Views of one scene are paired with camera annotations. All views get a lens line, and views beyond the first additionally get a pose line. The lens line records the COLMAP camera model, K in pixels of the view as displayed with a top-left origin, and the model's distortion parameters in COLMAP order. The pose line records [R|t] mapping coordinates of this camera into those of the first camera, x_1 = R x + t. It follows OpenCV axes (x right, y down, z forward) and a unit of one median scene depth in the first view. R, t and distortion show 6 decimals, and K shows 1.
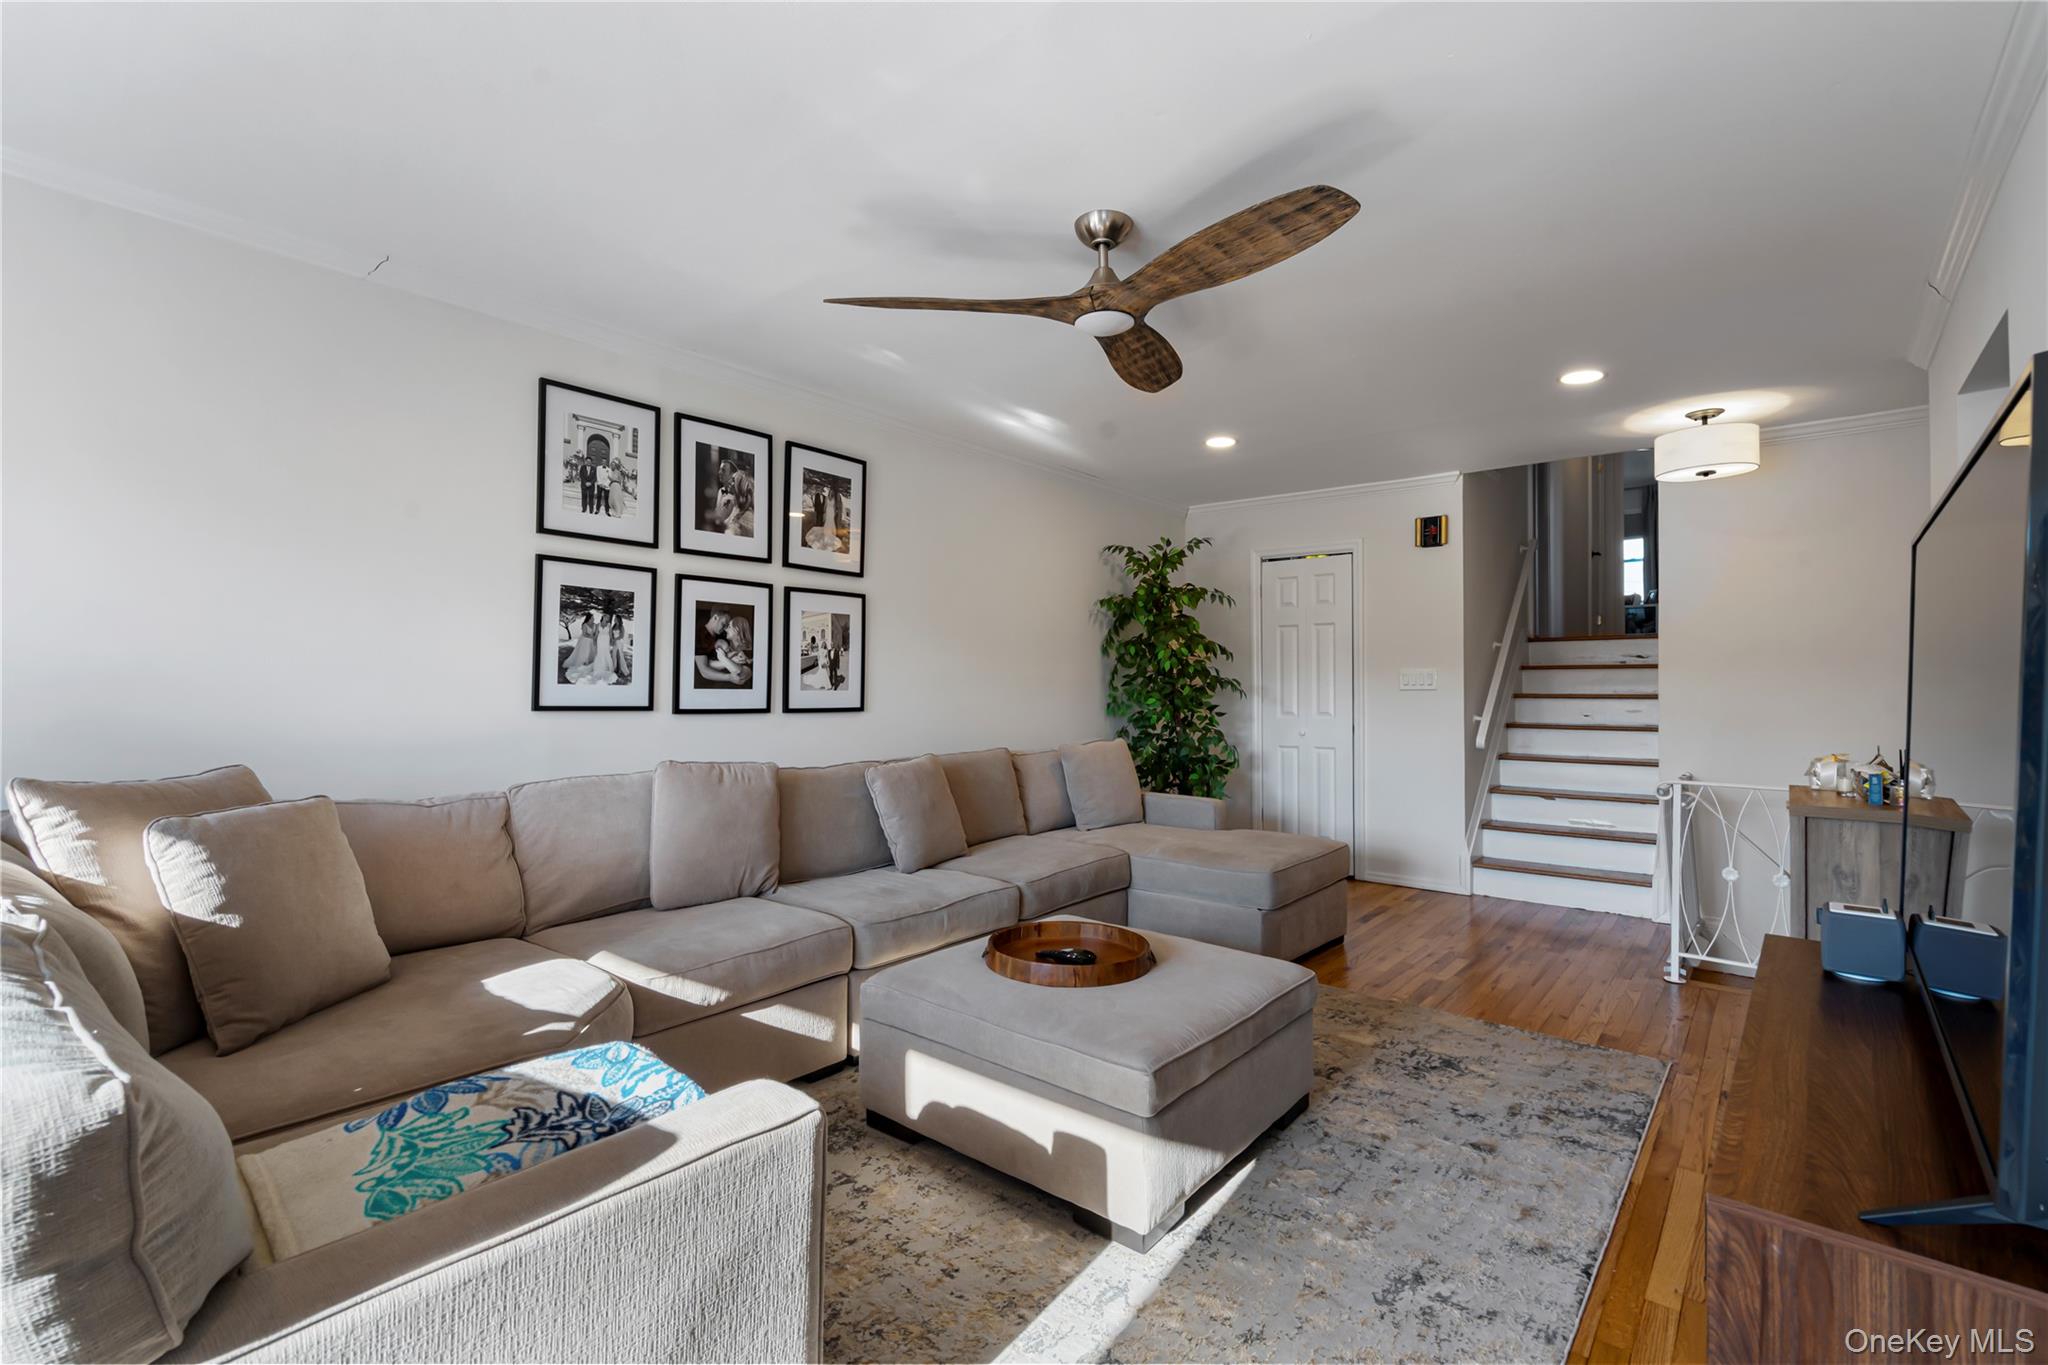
lens RADIAL K [[933.4, 0, 1019.4], [0, 933.4, 673.0], [0, 0, 1]] dist [-0.008466, 0.003926]
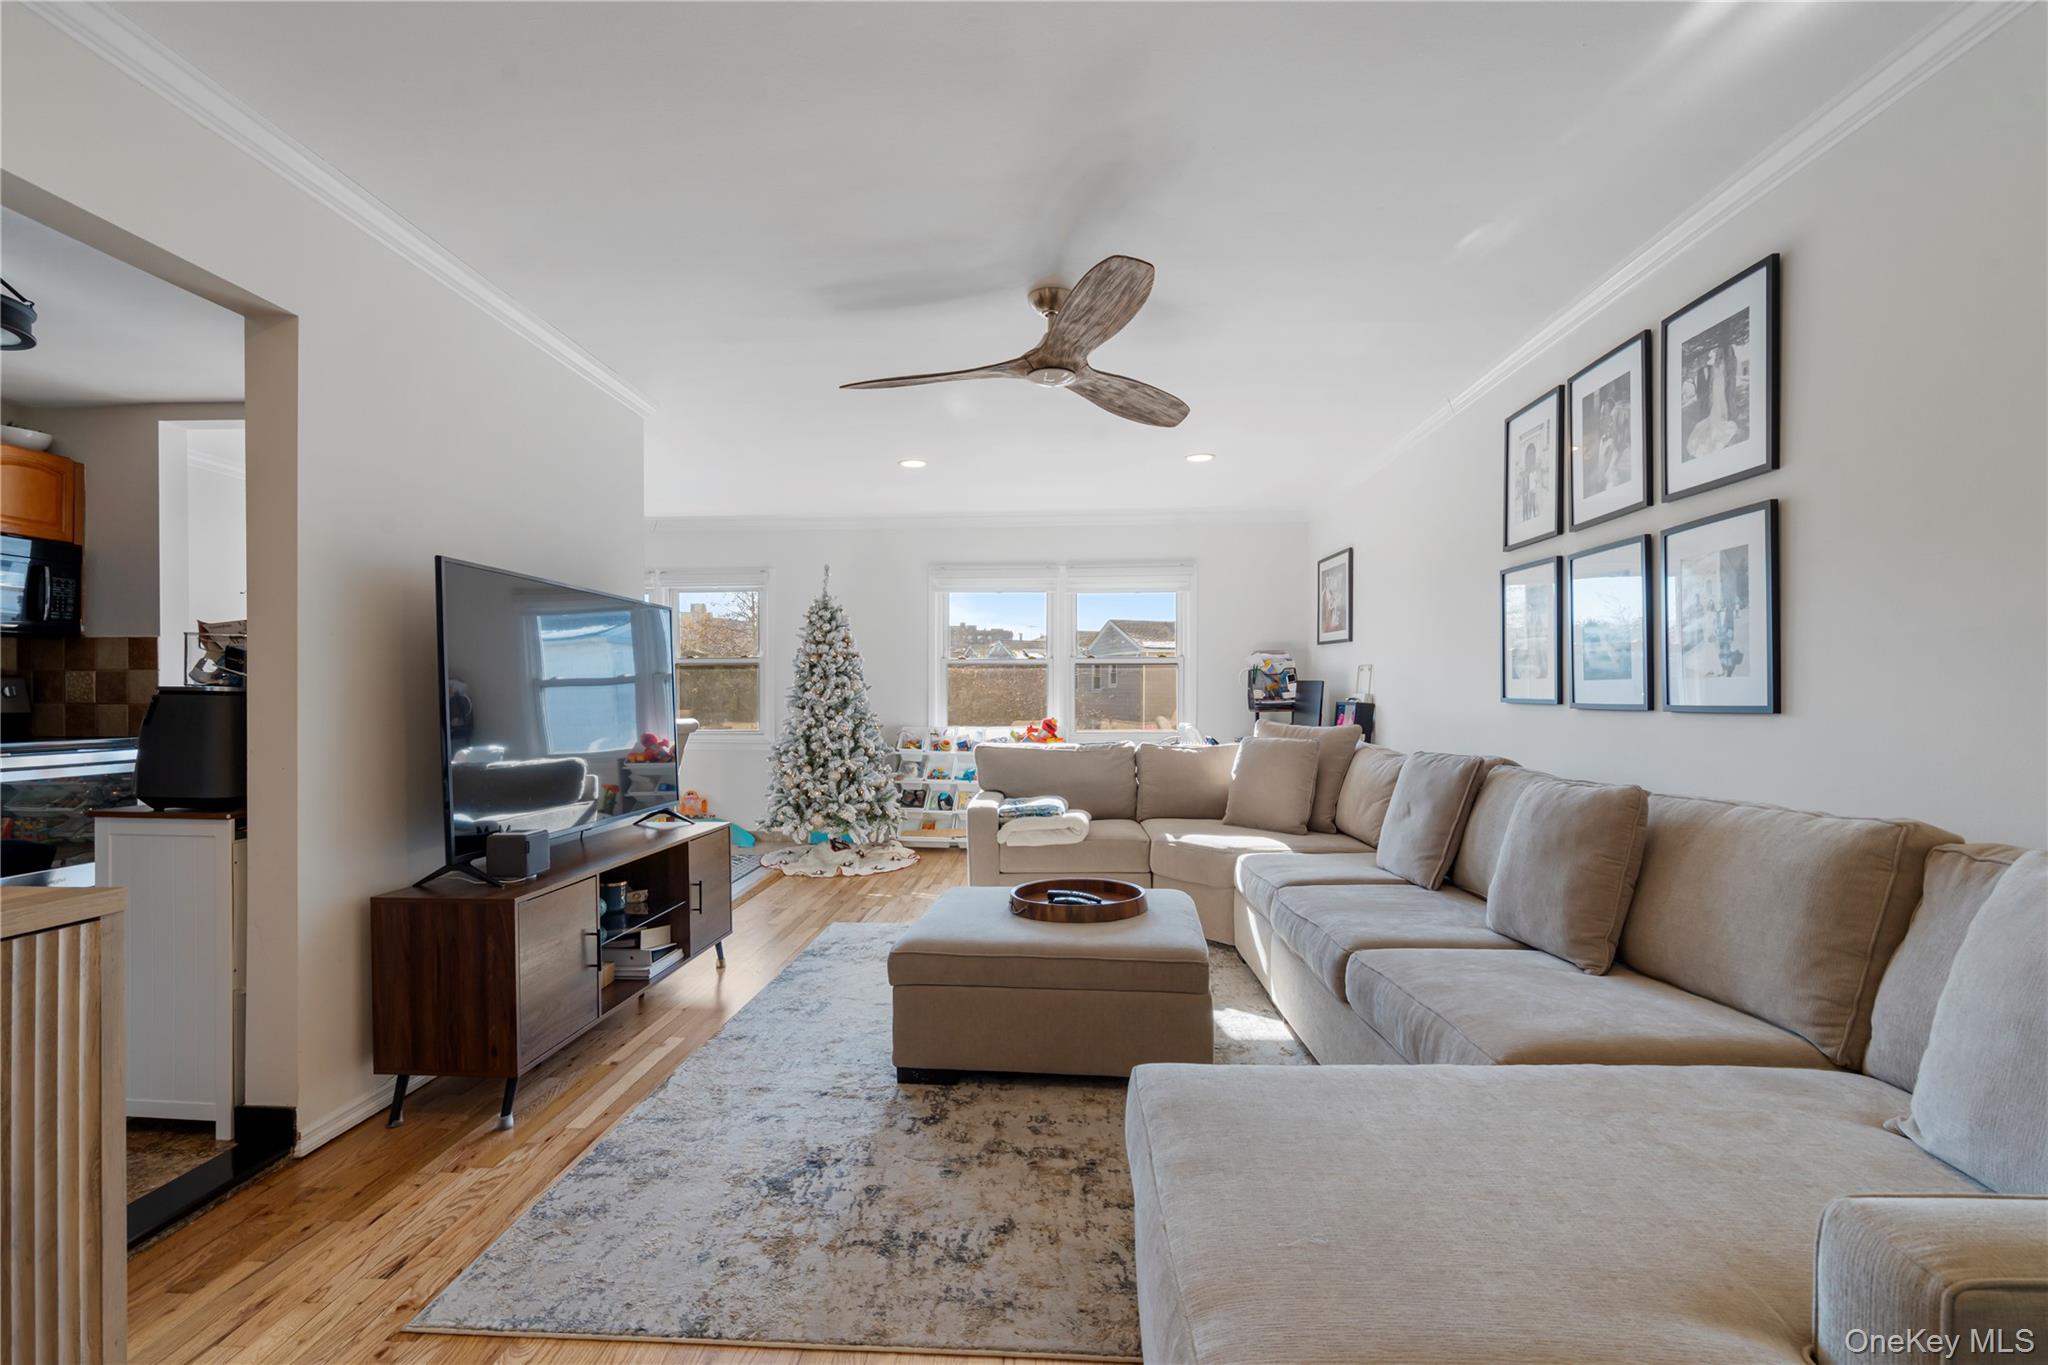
lens RADIAL K [[933.4, 0, 995.2], [0, 933.4, 700.5], [0, 0, 1]] dist [-0.008466, 0.003926]
pose [[-0.818318, -0.000320, -0.574765, 0.670504], [0.009961, 0.999842, -0.014739, 0.047400], [0.574679, -0.017787, -0.818186, 1.534026]]
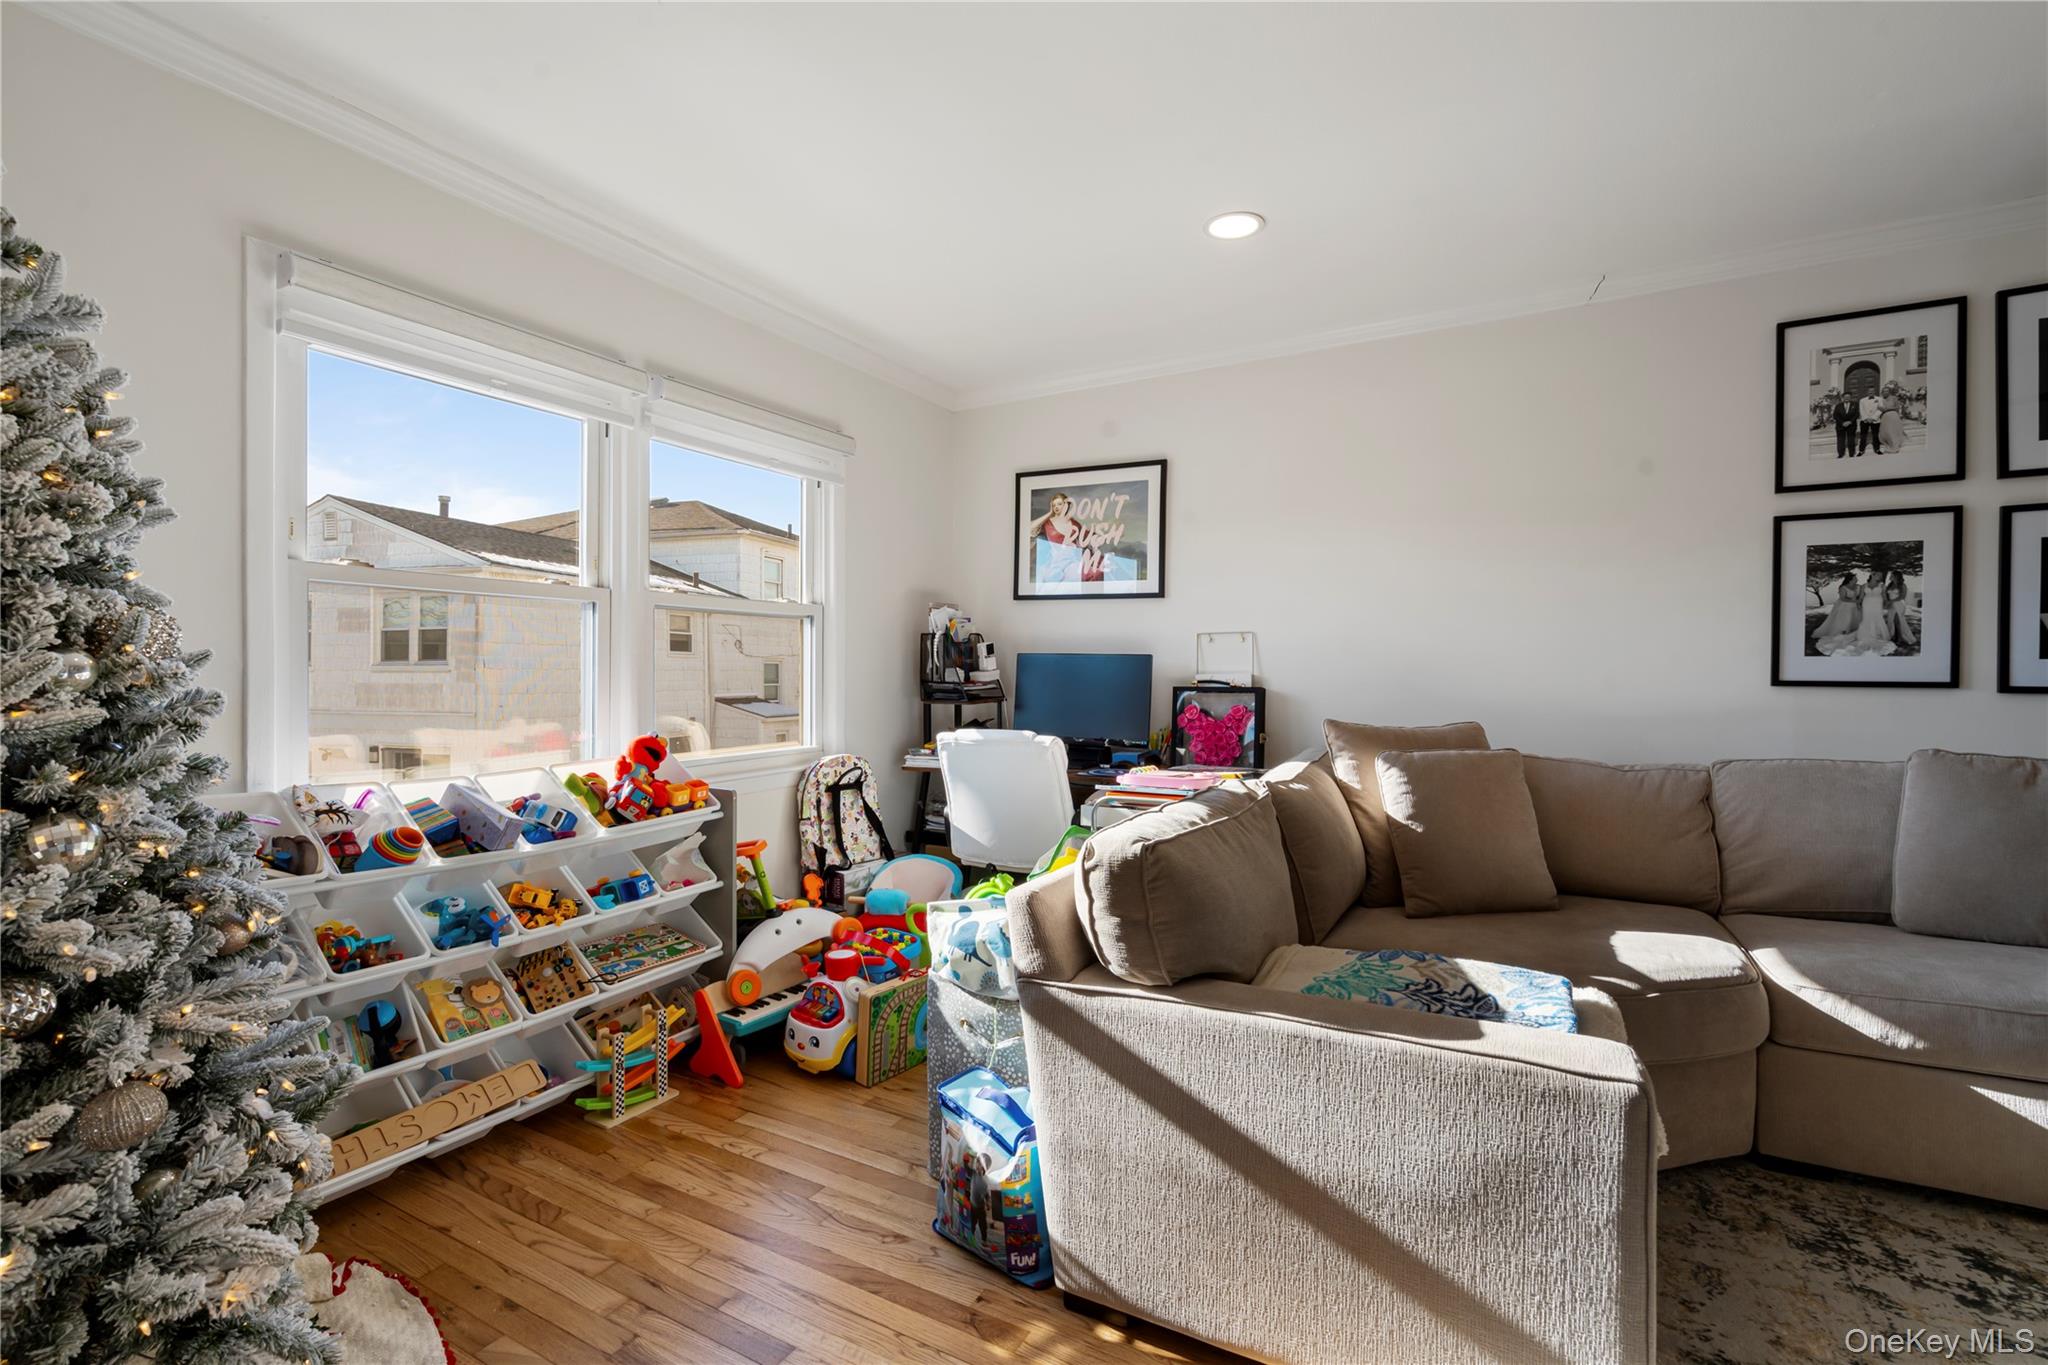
lens RADIAL K [[933.4, 0, 996.8], [0, 933.4, 682.4], [0, 0, 1]] dist [-0.008466, 0.003926]
pose [[0.165023, 0.006307, -0.986270, 0.257952], [0.023351, 0.999674, 0.010299, 0.009225], [0.986013, -0.024730, 0.164822, 0.077610]]
